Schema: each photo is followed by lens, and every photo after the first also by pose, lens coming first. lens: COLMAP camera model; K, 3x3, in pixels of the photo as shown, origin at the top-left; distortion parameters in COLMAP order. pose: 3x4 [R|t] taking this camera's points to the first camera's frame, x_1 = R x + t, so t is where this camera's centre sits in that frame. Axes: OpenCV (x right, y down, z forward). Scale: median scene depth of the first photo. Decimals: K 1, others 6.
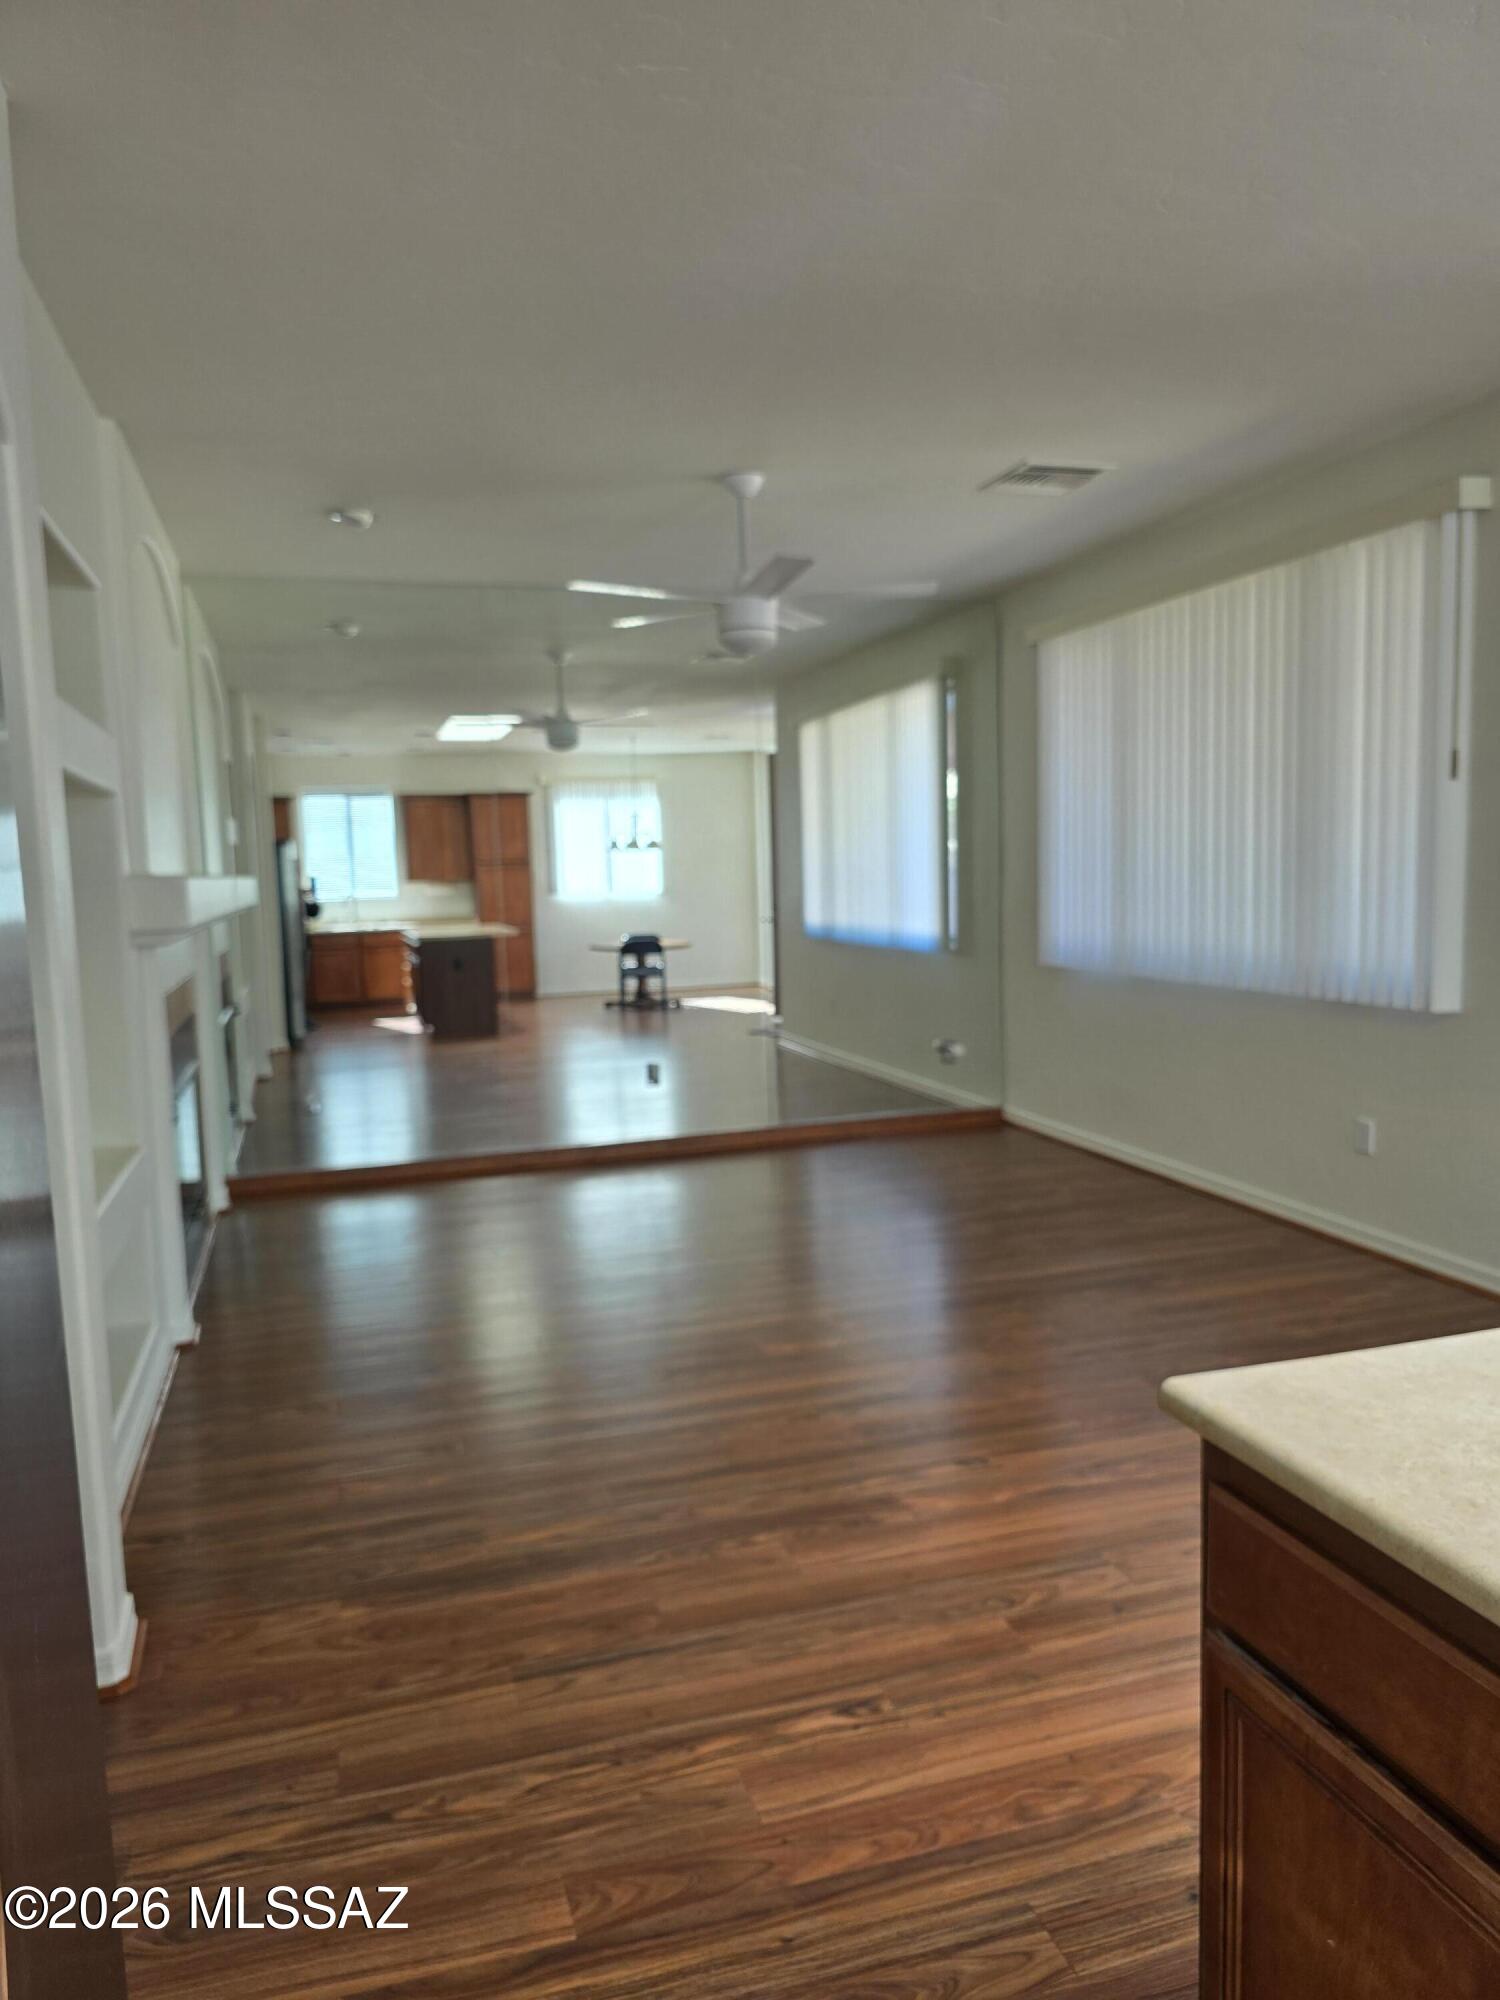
lens RADIAL K [[1362.3, 0, 730.2], [0, 1362.3, 1008.0], [0, 0, 1]] dist [0.027898, -0.025264]
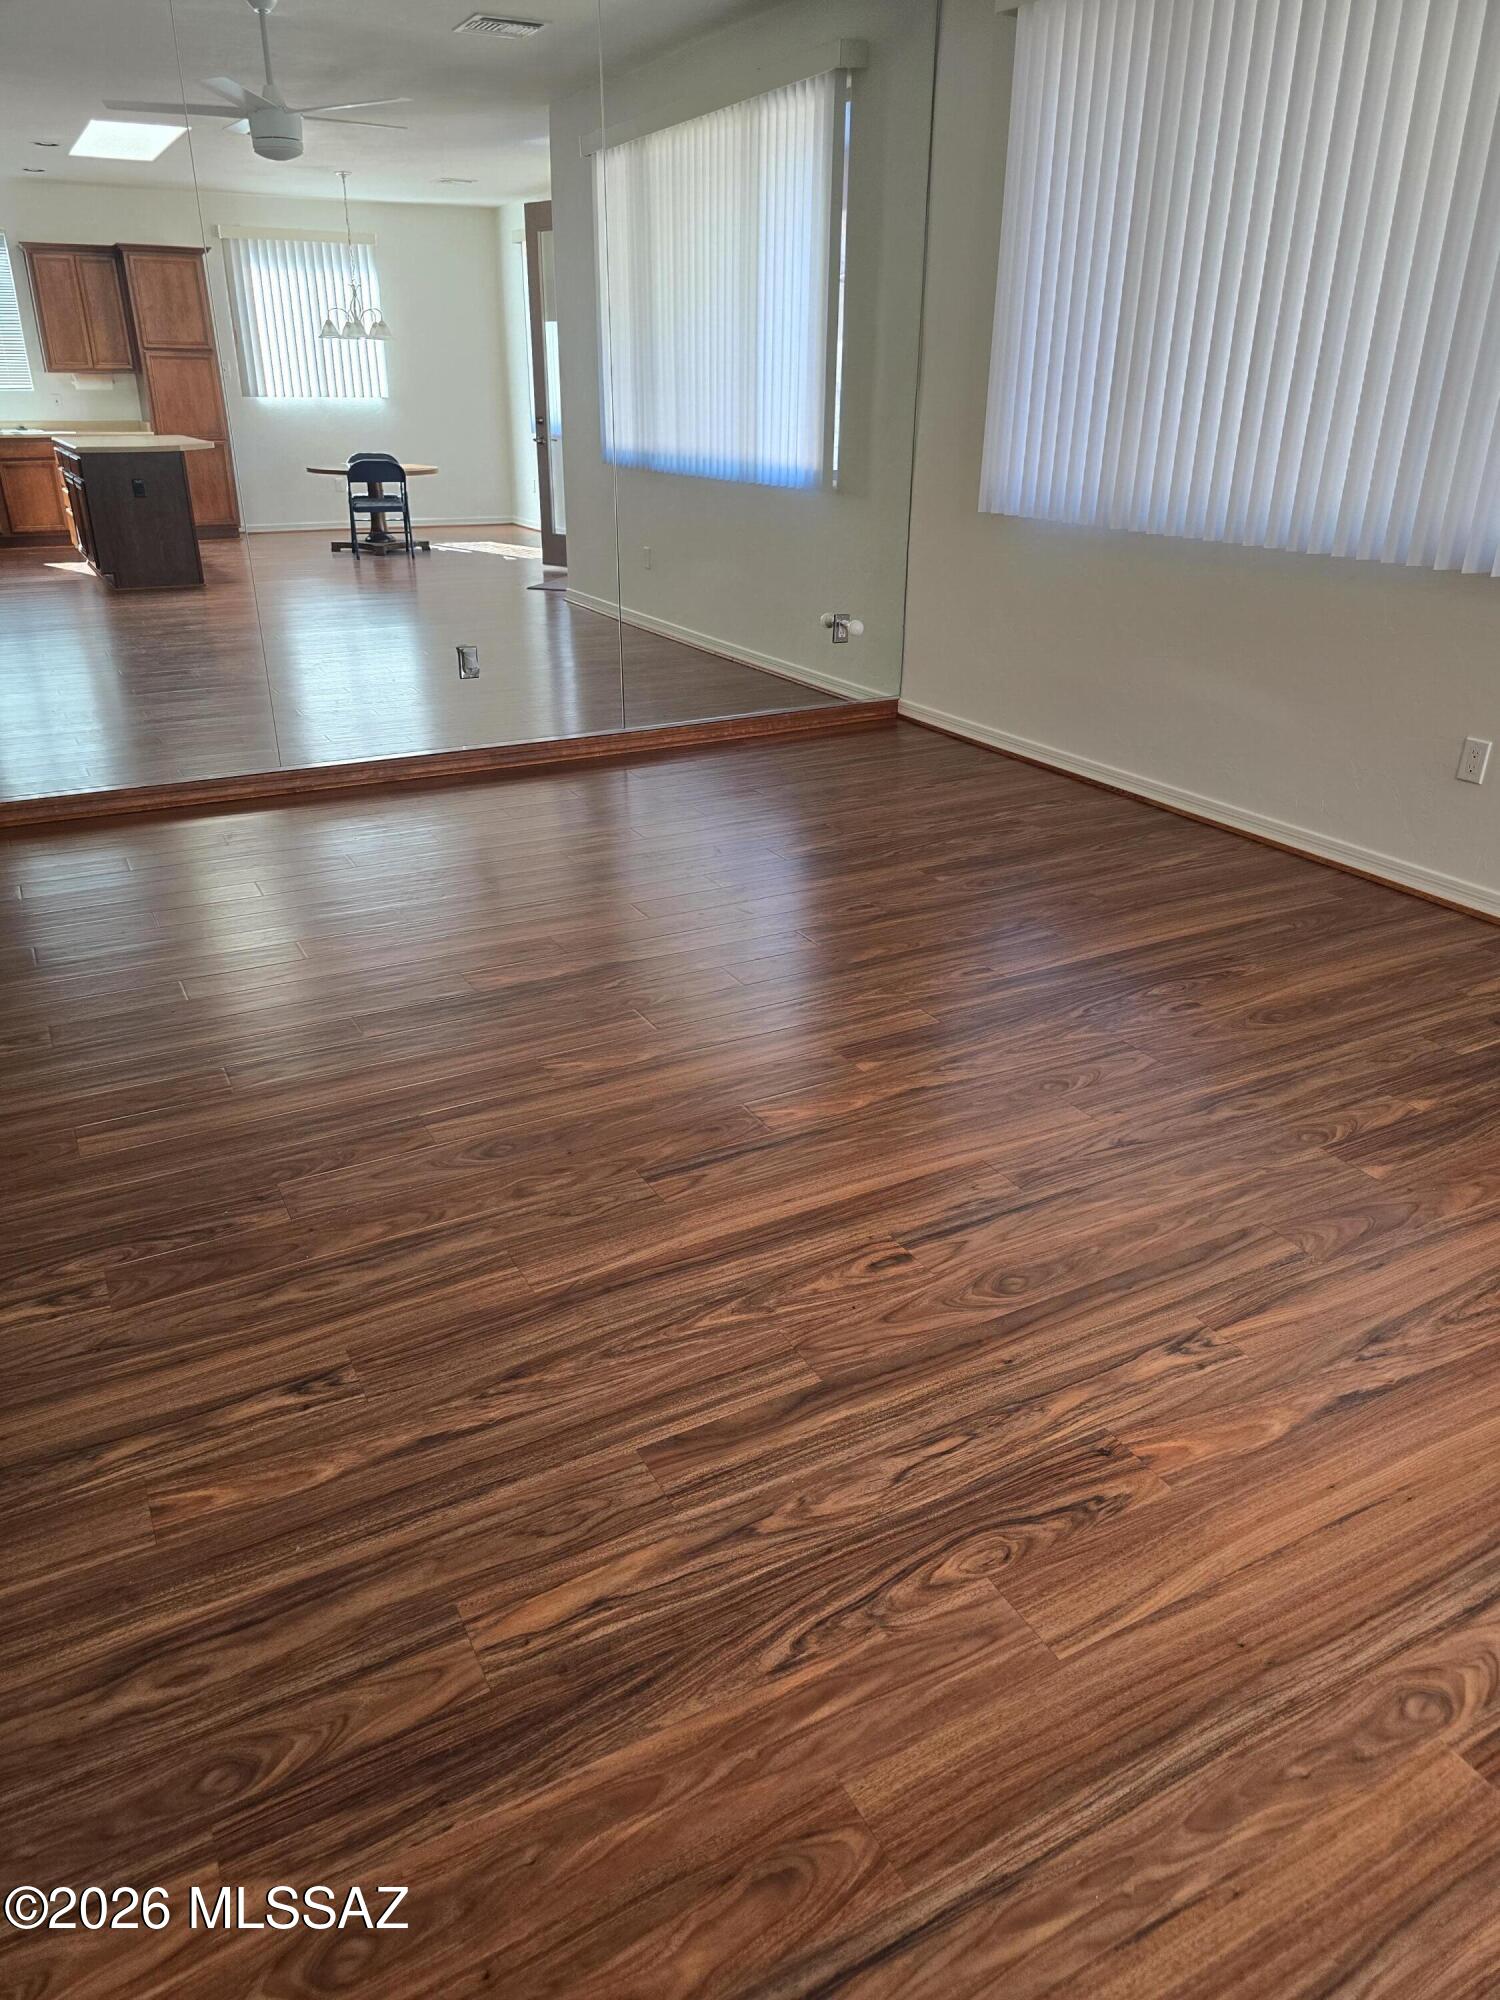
lens RADIAL K [[1362.3, 0, 721.0], [0, 1362.3, 991.1], [0, 0, 1]] dist [0.027898, -0.025264]
pose [[0.979932, -0.046730, 0.193779, -0.050121], [-0.015446, 0.951409, 0.307543, -0.006388], [-0.198734, -0.304365, 0.931594, 0.160050]]
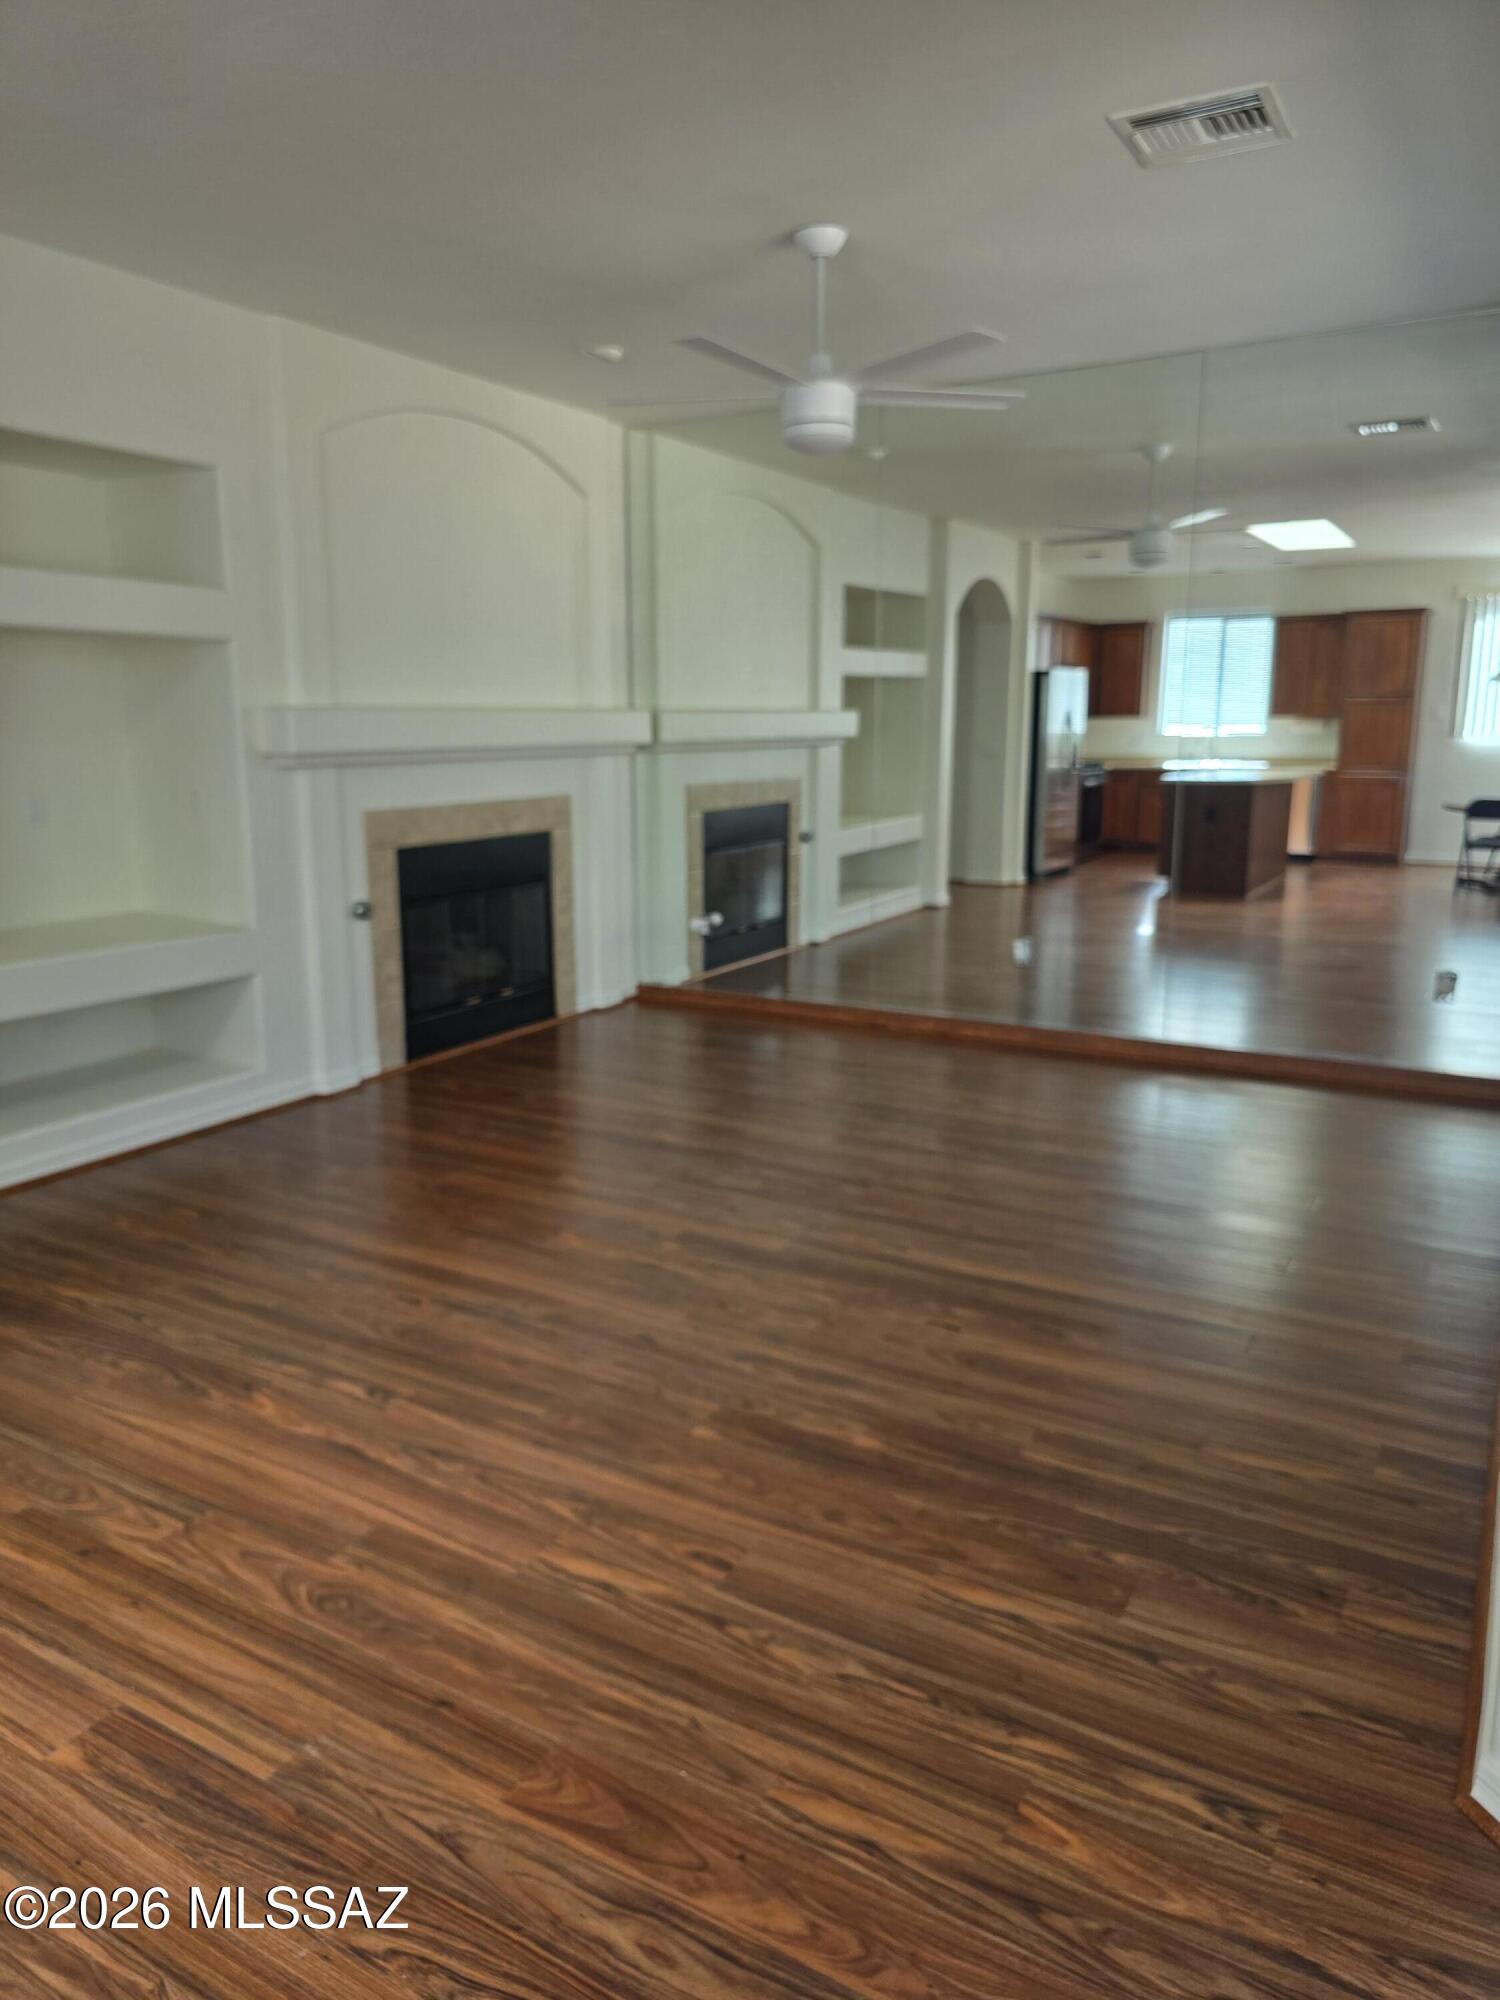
lens RADIAL K [[1362.3, 0, 721.9], [0, 1362.3, 995.8], [0, 0, 1]] dist [0.027898, -0.025264]
pose [[0.677404, 0.175077, -0.714473, 0.299738], [-0.090977, 0.983747, 0.154804, -0.028021], [0.729964, -0.039864, 0.682322, 0.180451]]
